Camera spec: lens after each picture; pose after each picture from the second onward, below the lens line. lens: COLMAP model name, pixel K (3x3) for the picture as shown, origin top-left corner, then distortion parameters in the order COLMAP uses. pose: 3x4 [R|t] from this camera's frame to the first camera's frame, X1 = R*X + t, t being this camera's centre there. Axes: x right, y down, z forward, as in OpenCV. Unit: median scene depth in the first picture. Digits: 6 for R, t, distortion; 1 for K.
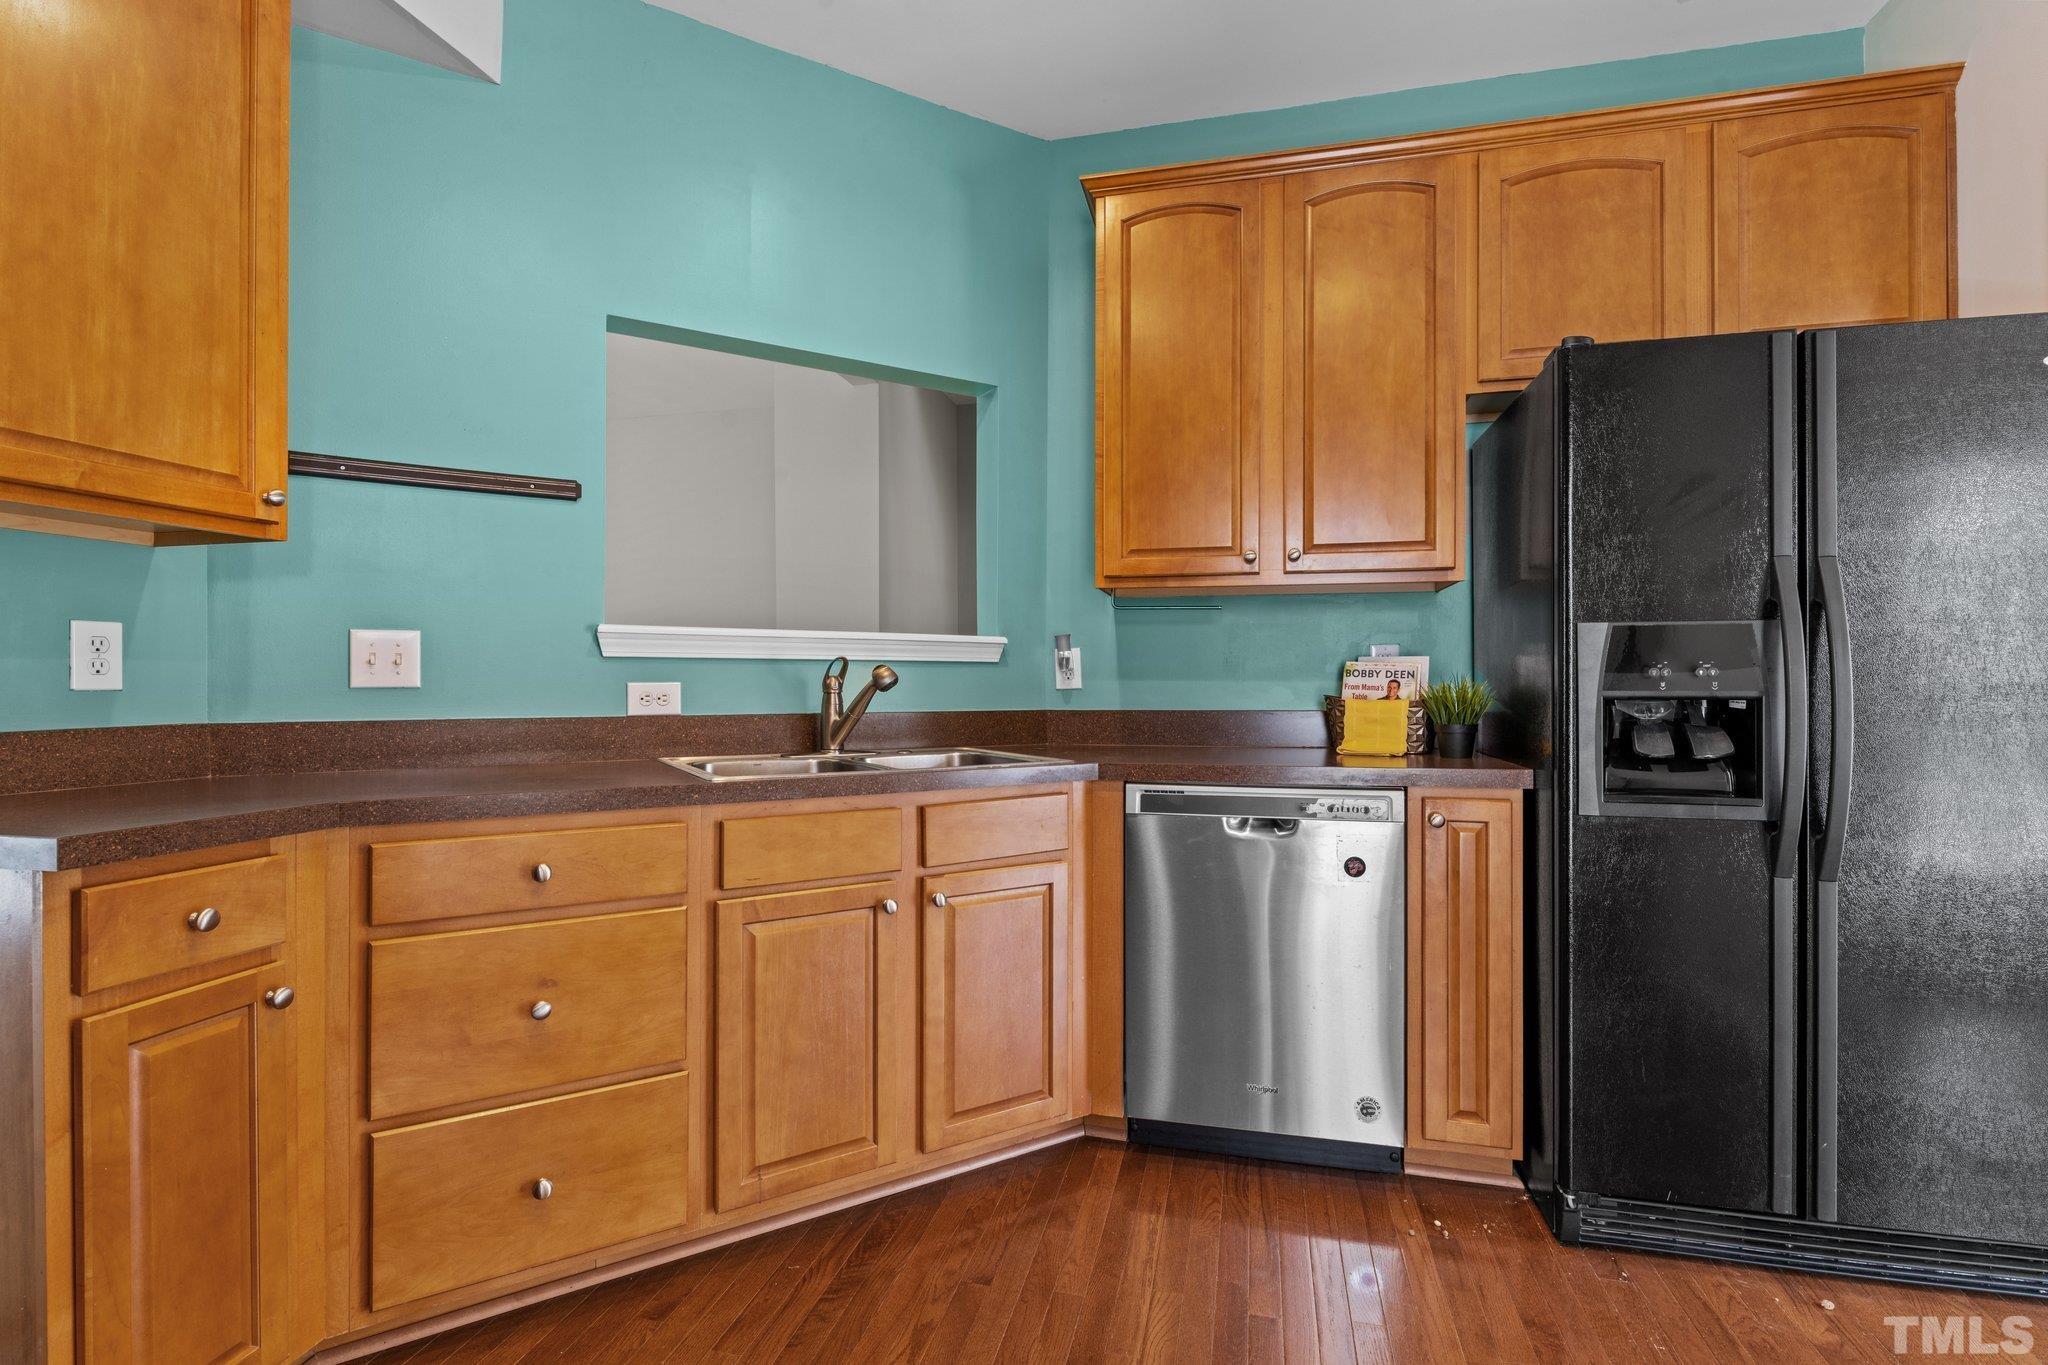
lens RADIAL K [[930.4, 0, 1015.5], [0, 930.4, 681.1], [0, 0, 1]] dist [-0.002773, -0.000542]
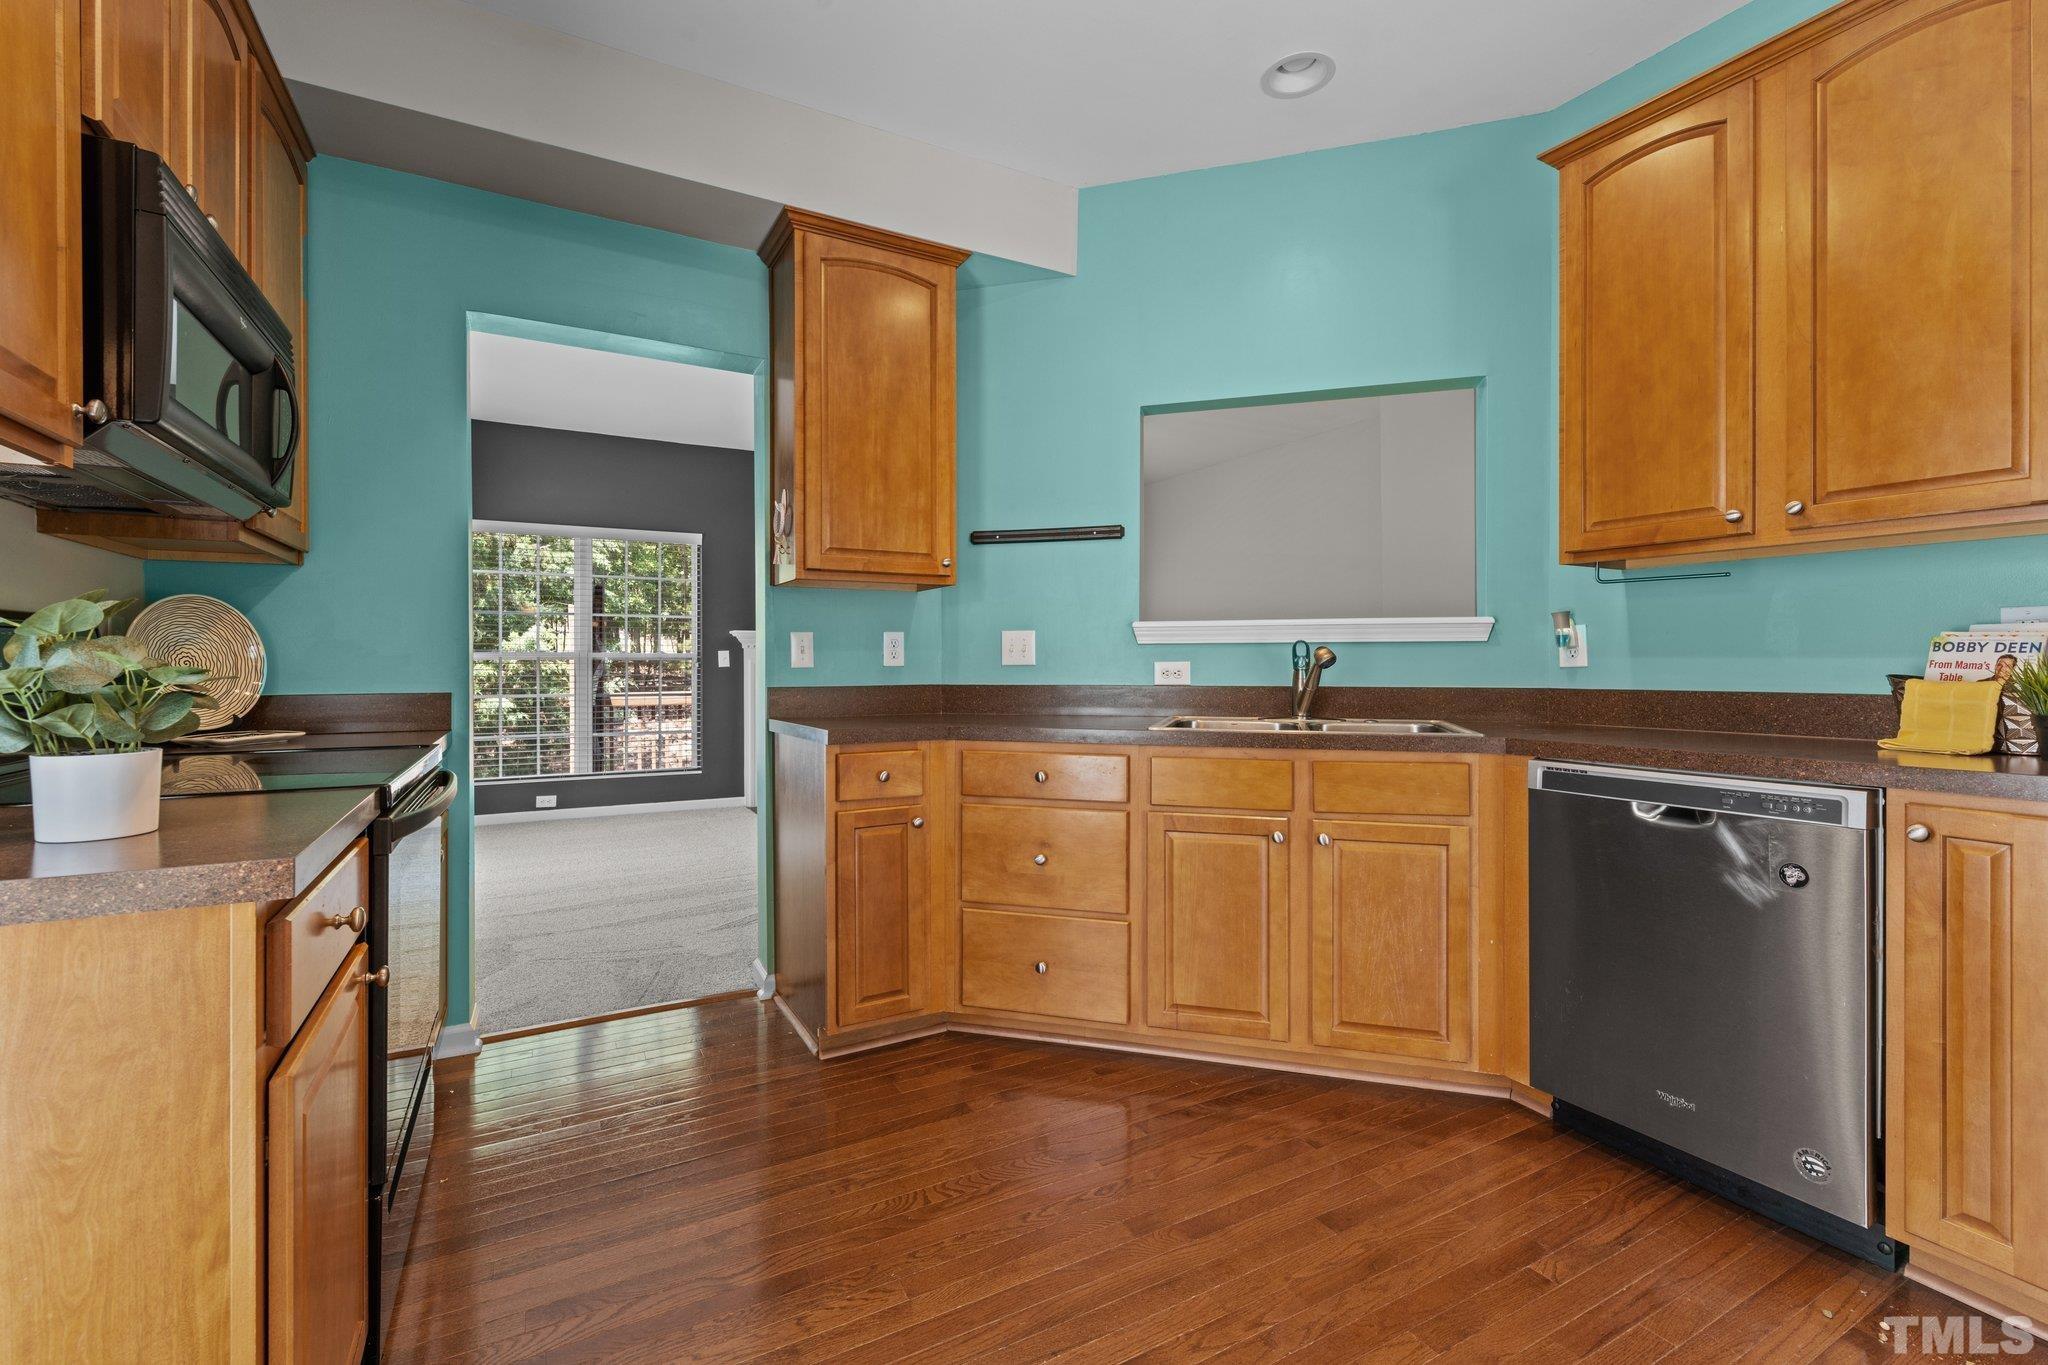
lens RADIAL K [[877.3, 0, 1016.7], [0, 877.3, 665.1], [0, 0, 1]] dist [0.000456, -0.000365]
pose [[0.677916, -0.000201, -0.735139, 0.516508], [0.003856, 0.999987, 0.003283, 0.001720], [0.735129, -0.005061, 0.677908, -0.074853]]
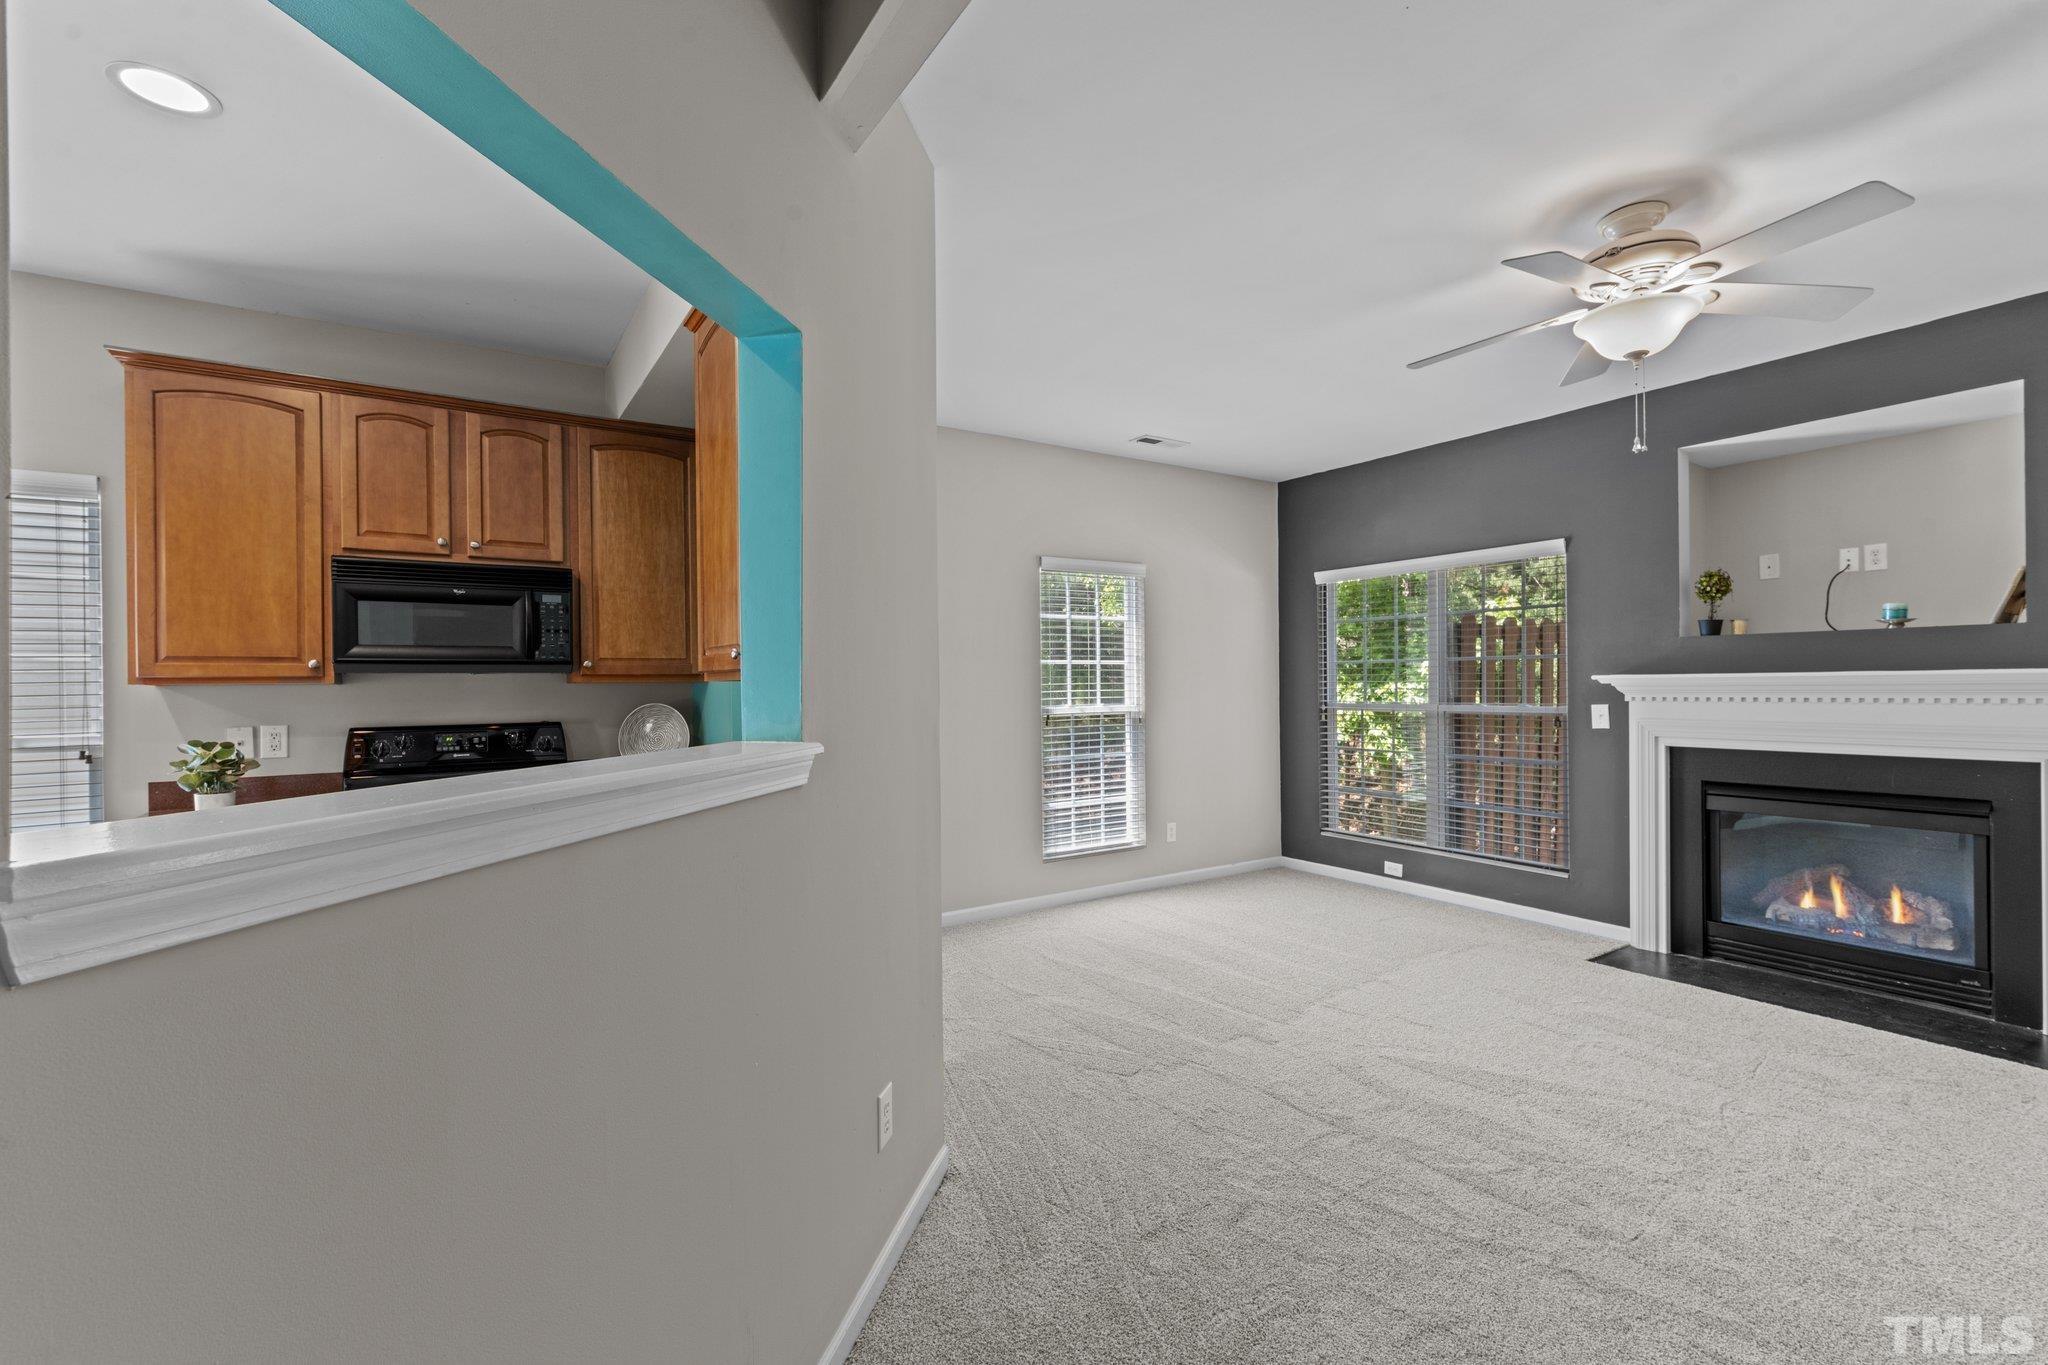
lens RADIAL K [[873.6, 0, 1019.2], [0, 873.6, 686.3], [0, 0, 1]] dist [0.000269, -0.000170]
pose [[-0.681485, 0.008615, -0.731782, -0.084583], [0.010478, 0.999943, 0.002015, -0.125040], [0.731757, -0.006294, -0.681536, 2.000331]]
